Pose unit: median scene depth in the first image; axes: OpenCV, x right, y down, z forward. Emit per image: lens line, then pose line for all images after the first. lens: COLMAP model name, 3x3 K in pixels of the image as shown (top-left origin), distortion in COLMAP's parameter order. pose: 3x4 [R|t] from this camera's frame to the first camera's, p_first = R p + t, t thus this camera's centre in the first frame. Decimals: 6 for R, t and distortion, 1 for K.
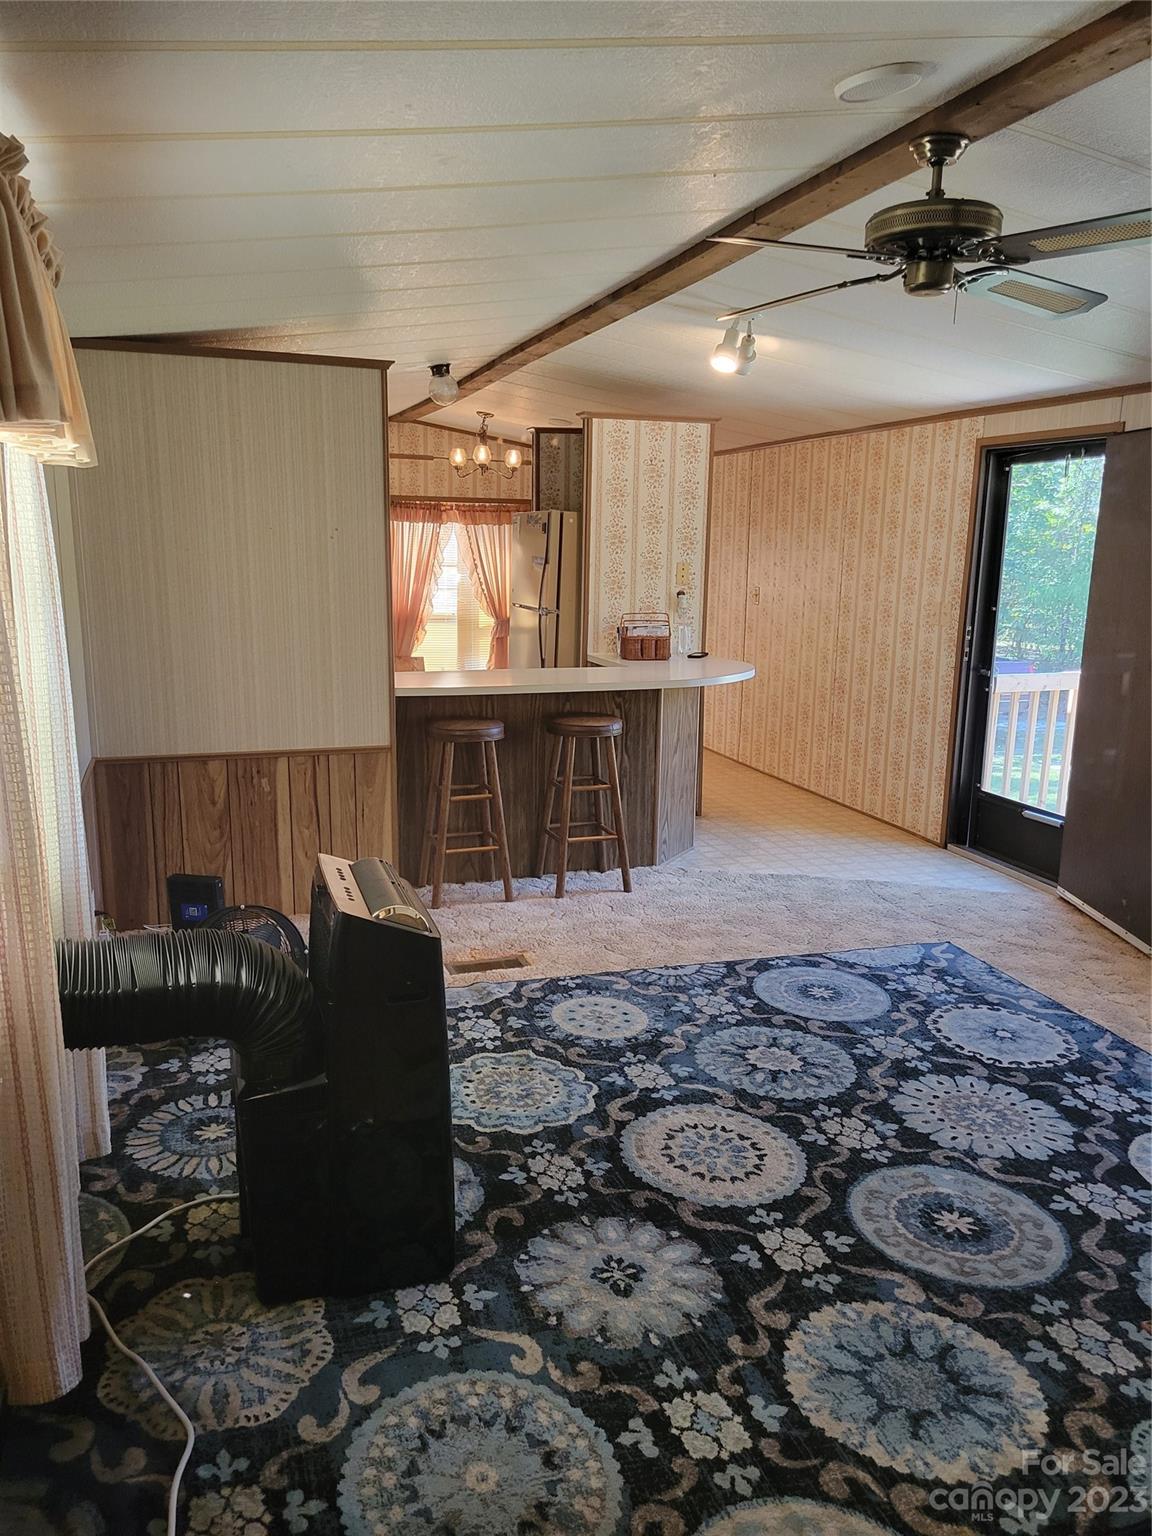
lens RADIAL K [[1151.5, 0, 568.4], [0, 1151.5, 775.5], [0, 0, 1]] dist [0.059621, -0.049195]
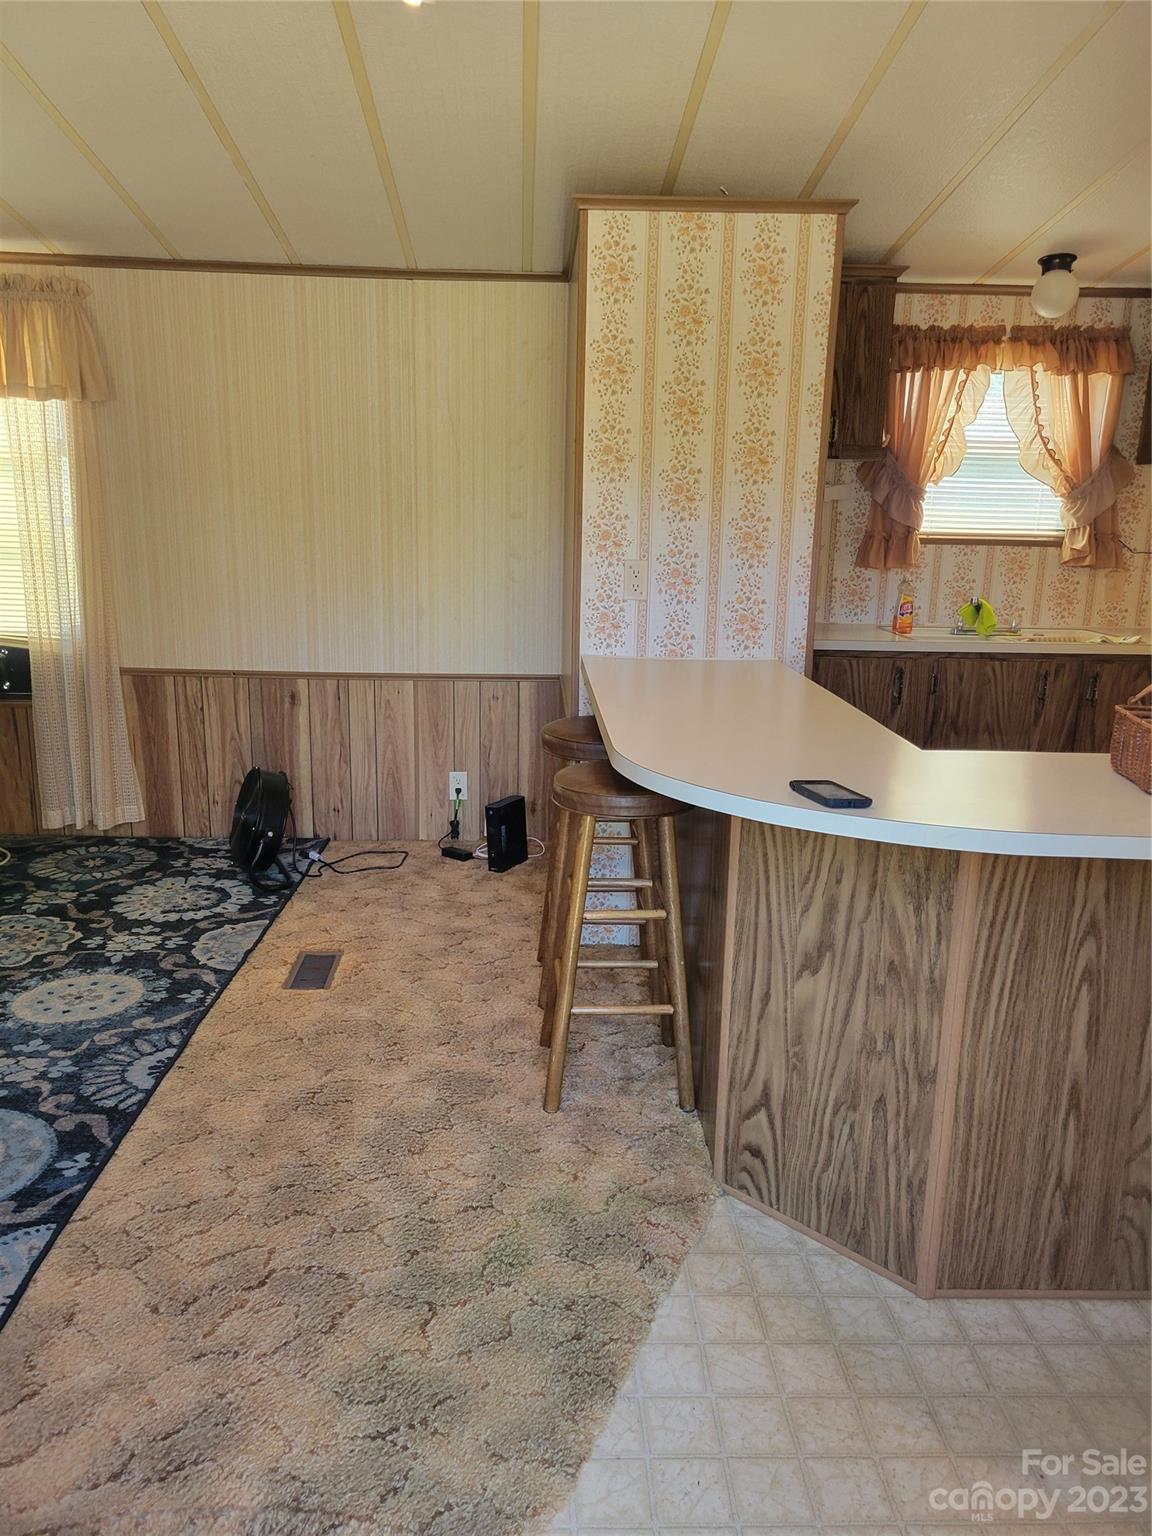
lens RADIAL K [[1144.2, 0, 576.0], [0, 1144.2, 768.0], [0, 0, 1]] dist [0.044157, -0.004851]
pose [[-0.264631, 0.208768, -0.941481, 0.799513], [-0.214552, 0.939071, 0.268540, -0.294932], [0.940180, 0.273061, -0.203715, 1.688850]]
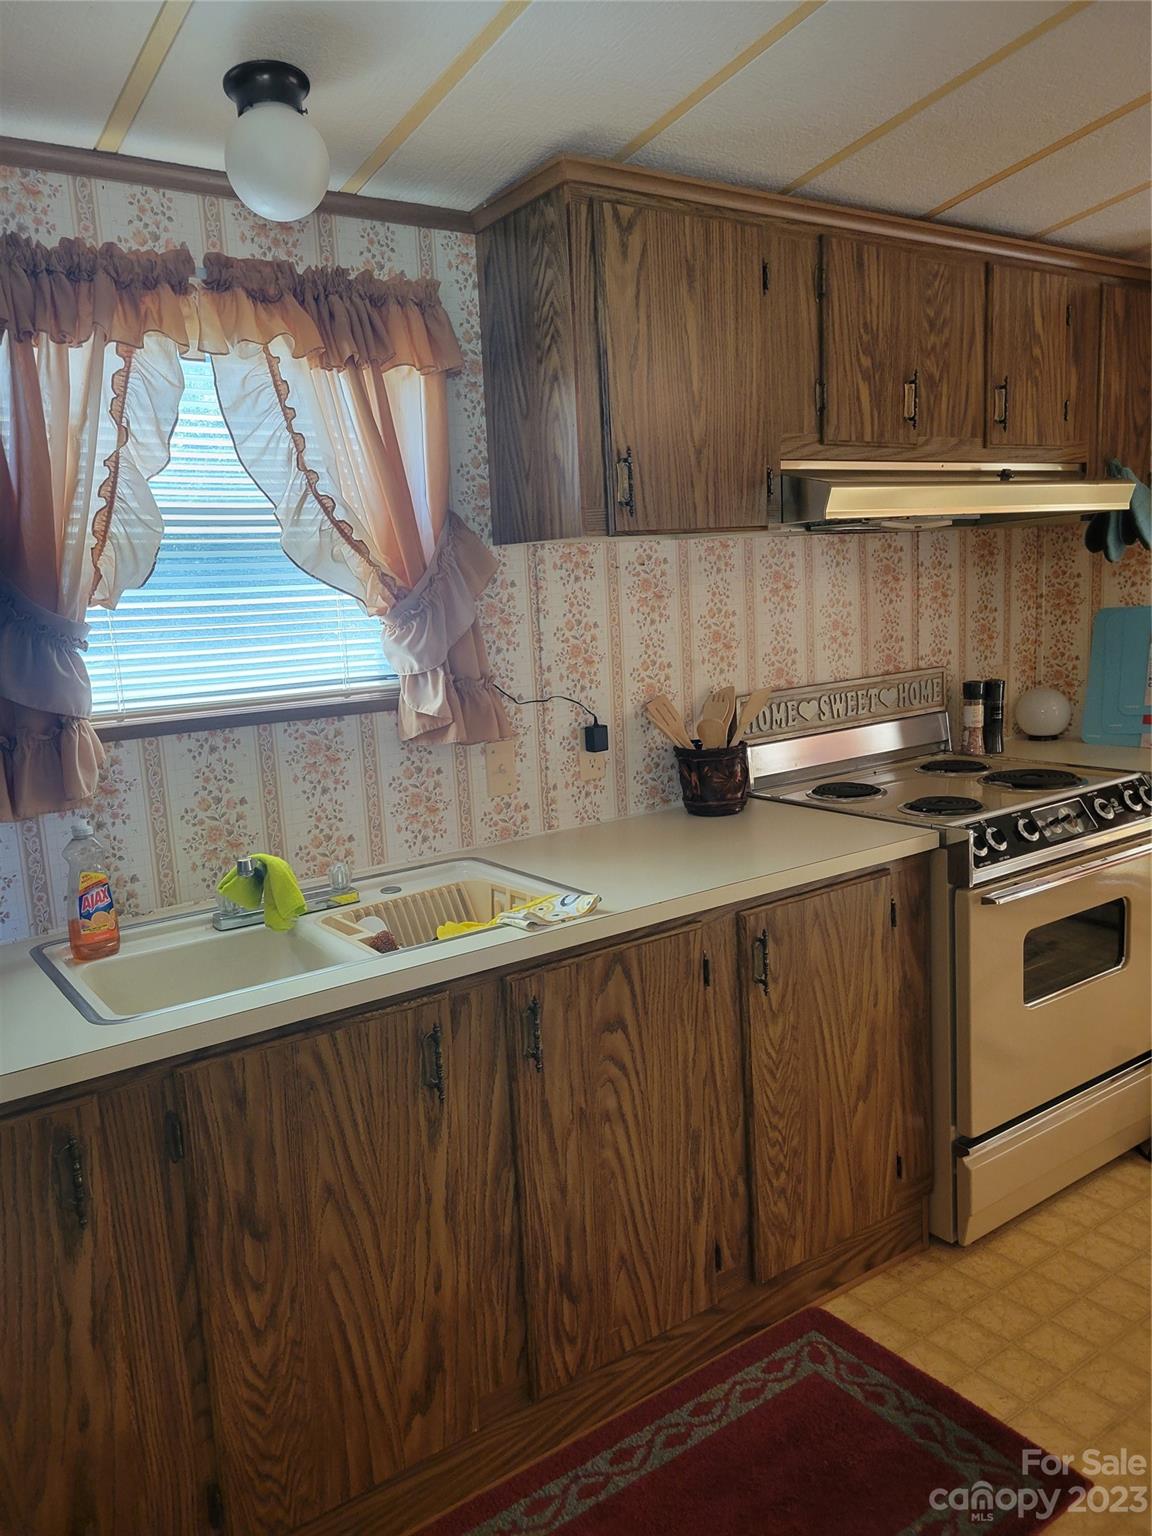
lens RADIAL K [[1151.5, 0, 568.4], [0, 1151.5, 775.5], [0, 0, 1]] dist [0.059621, -0.049195]
pose [[0.298746, 0.141011, -0.943857, 0.024980], [-0.136818, 0.985135, 0.103873, -0.342220], [0.944474, 0.098105, 0.313598, 1.759804]]
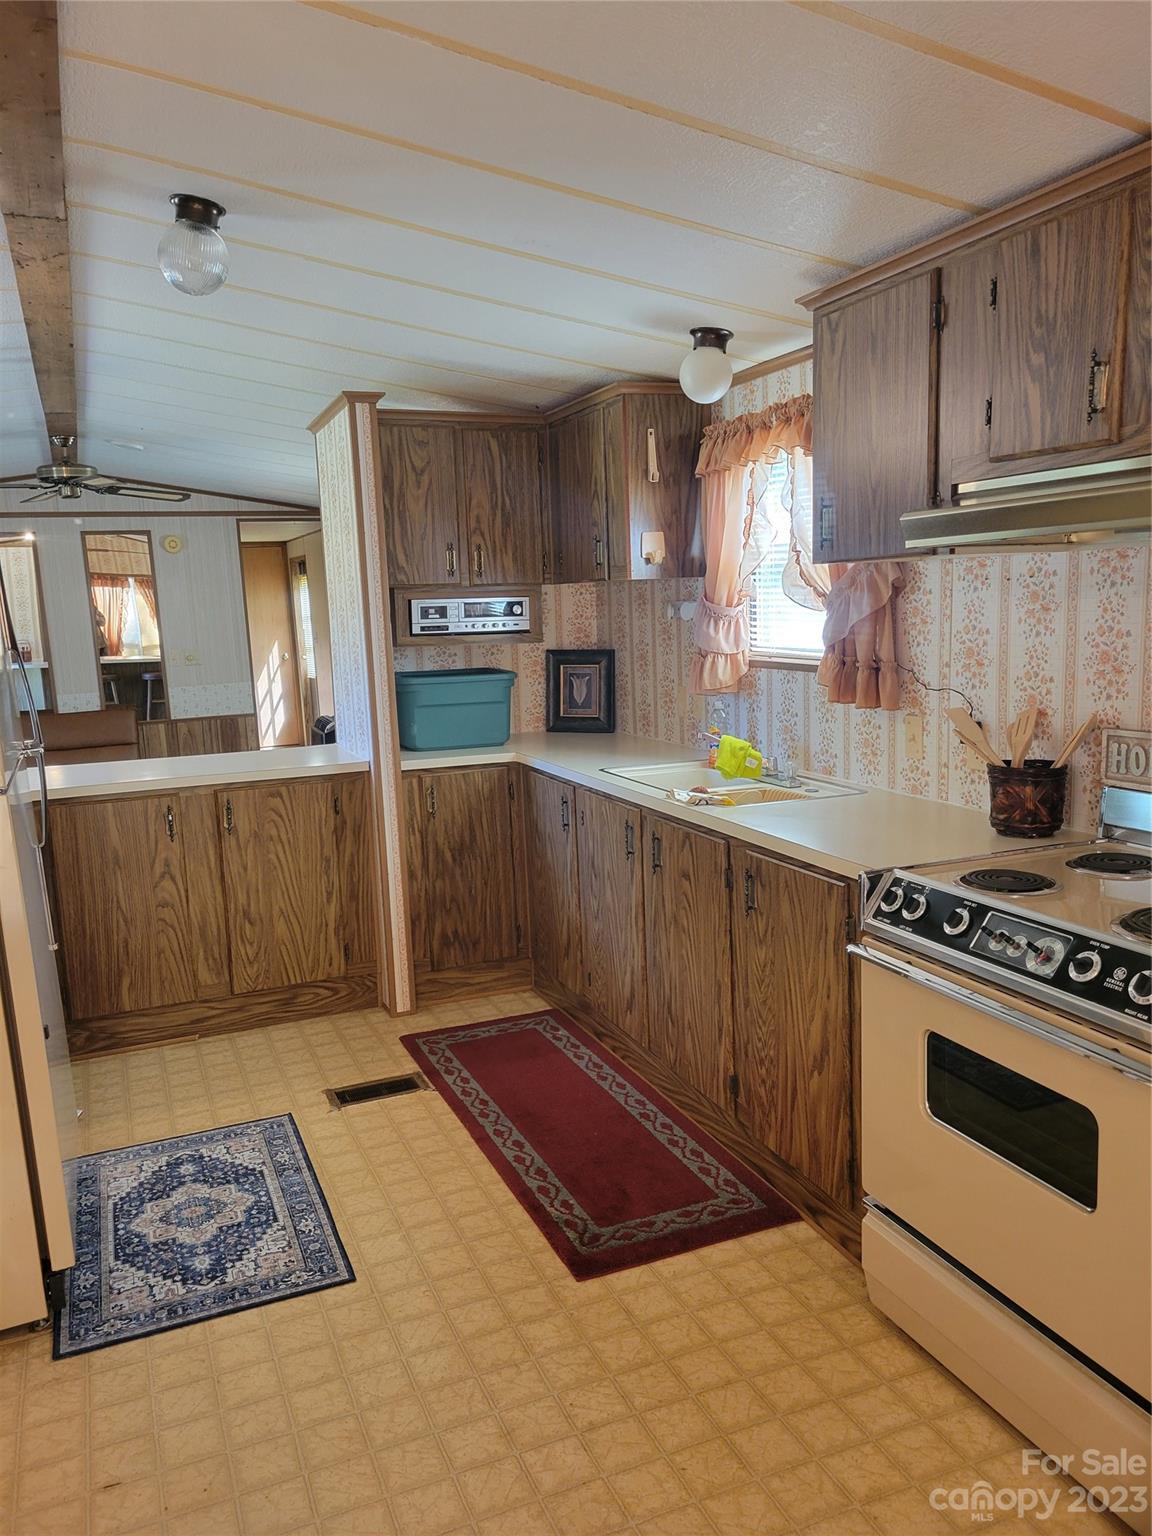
lens RADIAL K [[1159.2, 0, 578.9], [0, 1159.2, 794.3], [0, 0, 1]] dist [0.057420, -0.052442]
pose [[-0.995864, 0.041290, -0.080930, -0.327424], [0.009572, 0.933490, 0.358475, -0.556262], [0.090349, 0.356217, -0.930025, 2.792149]]
